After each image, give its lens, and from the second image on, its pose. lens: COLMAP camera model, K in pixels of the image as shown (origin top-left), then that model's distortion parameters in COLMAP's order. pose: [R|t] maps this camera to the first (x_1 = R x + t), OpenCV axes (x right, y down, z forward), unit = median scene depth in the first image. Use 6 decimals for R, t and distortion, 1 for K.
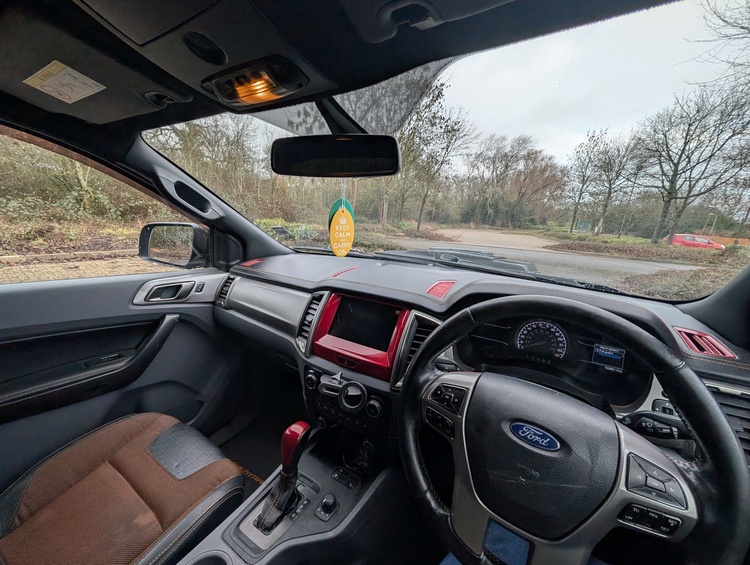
lens RADIAL K [[291.0, 0, 375.0], [0, 291.0, 285.1], [0, 0, 1]] dist [0.001635, 0.000098]
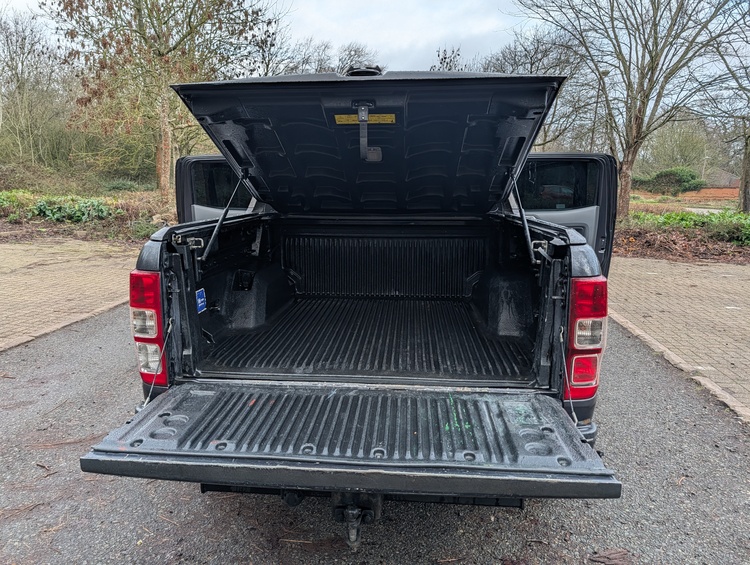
lens RADIAL K [[544.8, 0, 369.5], [0, 544.8, 280.3], [0, 0, 1]] dist [0.031486, 0.000790]
pose [[0.893873, -0.121307, 0.431596, -0.042204], [0.136854, 0.990579, -0.005018, 0.011582], [-0.426921, 0.063551, 0.902053, -0.063999]]
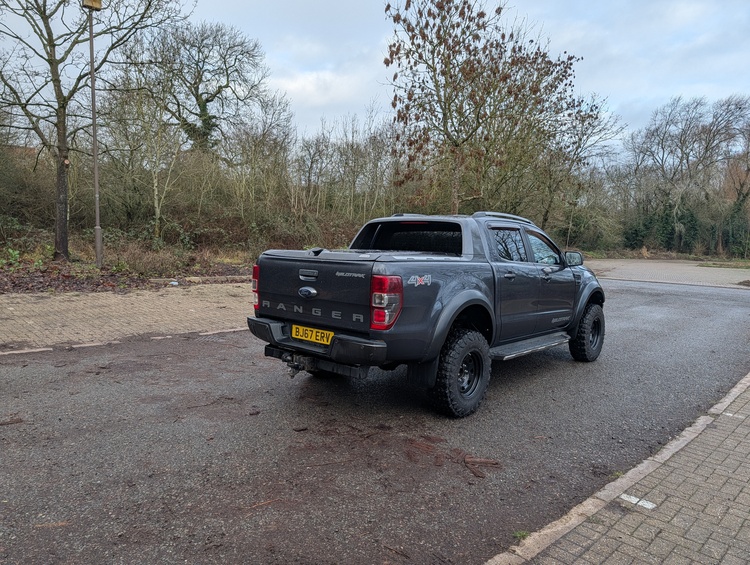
lens RADIAL K [[544.8, 0, 369.8], [0, 544.8, 284.5], [0, 0, 1]] dist [0.031486, 0.000790]
pose [[0.985420, 0.001556, -0.170130, -0.007872], [-0.026886, 0.988818, -0.146682, 0.024215], [0.168000, 0.149118, 0.974443, -0.109133]]
